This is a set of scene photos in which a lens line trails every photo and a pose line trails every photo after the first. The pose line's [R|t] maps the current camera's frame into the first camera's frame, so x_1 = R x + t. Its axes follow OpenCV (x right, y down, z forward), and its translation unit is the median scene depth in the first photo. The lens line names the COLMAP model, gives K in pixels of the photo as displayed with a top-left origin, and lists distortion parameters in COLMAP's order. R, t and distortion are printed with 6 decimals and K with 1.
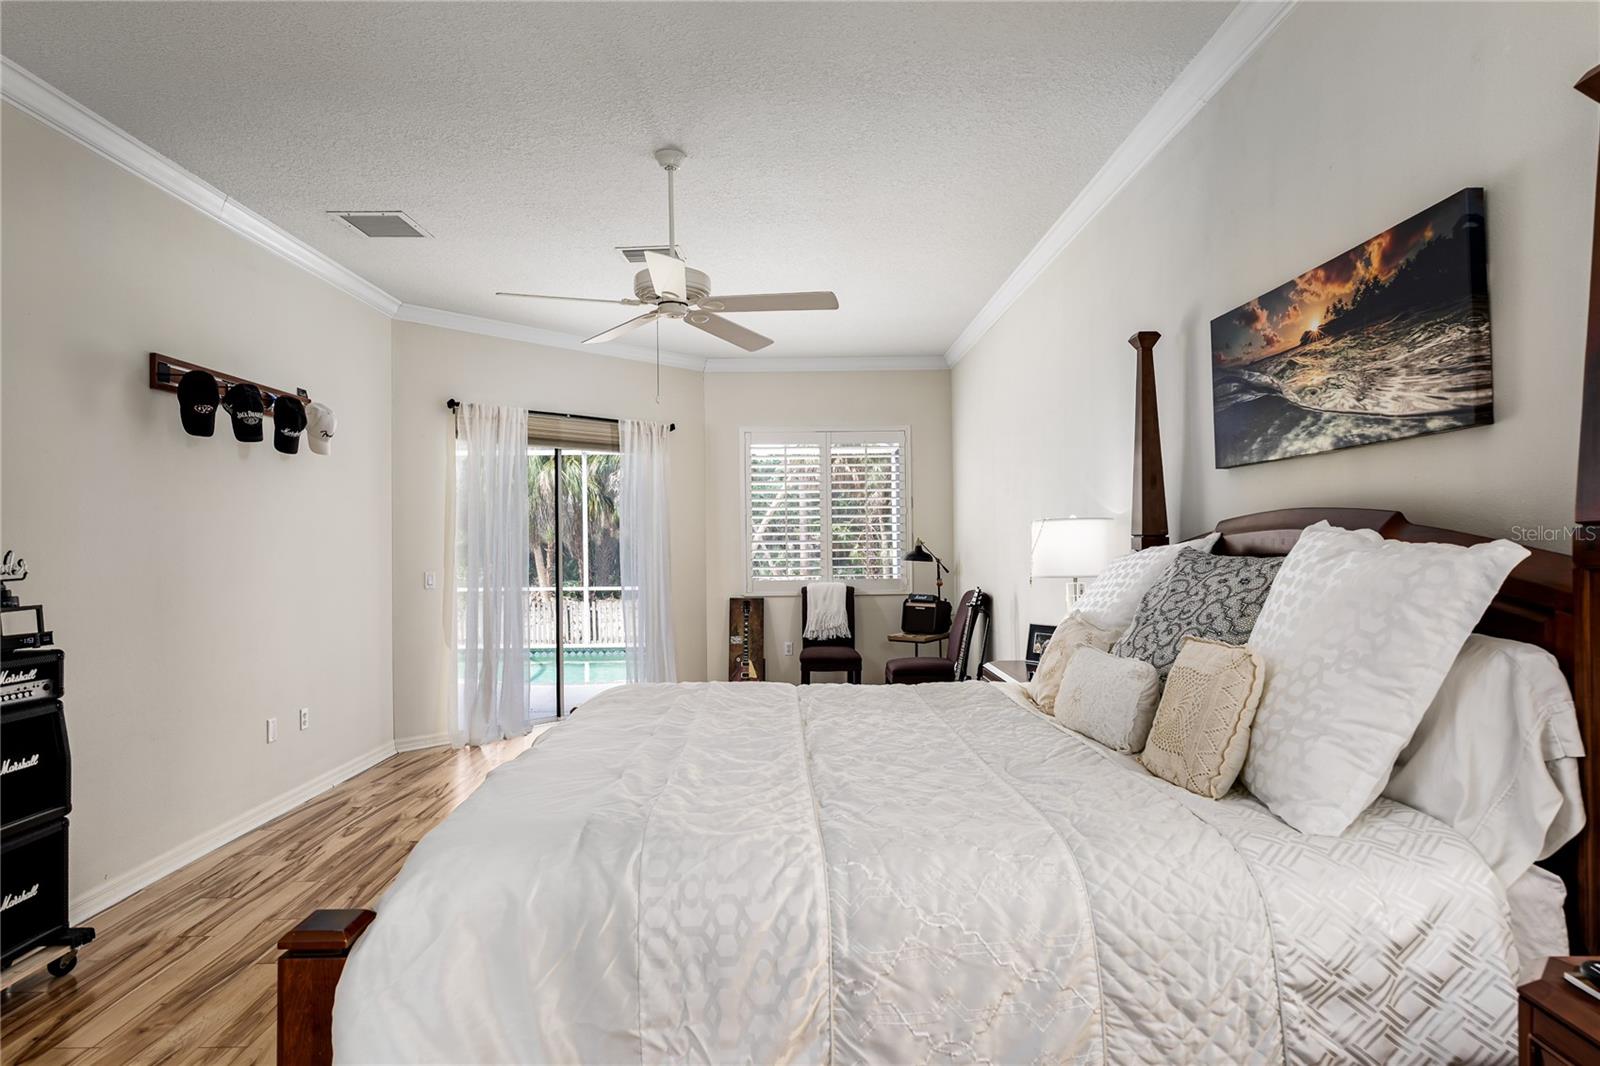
lens RADIAL K [[888.5, 0, 797.4], [0, 888.5, 532.4], [0, 0, 1]] dist [-0.004192, 0.001484]
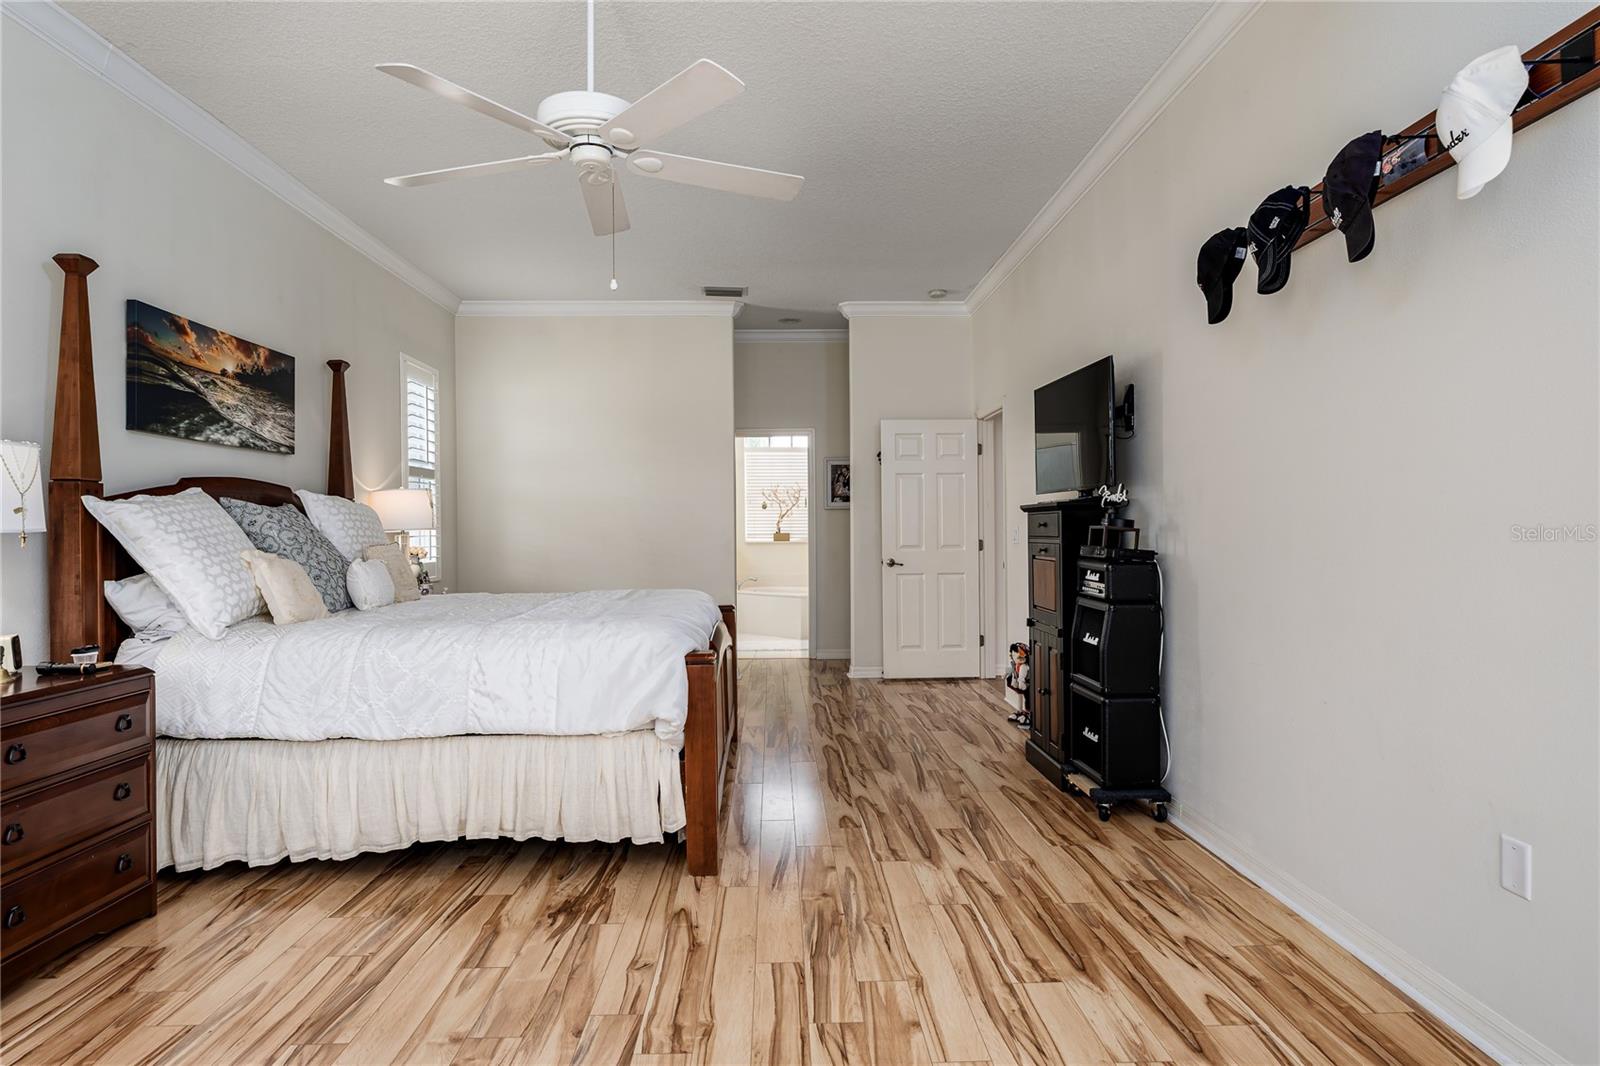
lens RADIAL K [[888.5, 0, 801.7], [0, 888.5, 531.3], [0, 0, 1]] dist [-0.004192, 0.001484]
pose [[-0.999642, 0.019017, -0.018800, -0.444051], [0.019195, 0.999772, -0.009353, 0.106314], [0.018618, -0.009711, -0.999780, 2.616477]]
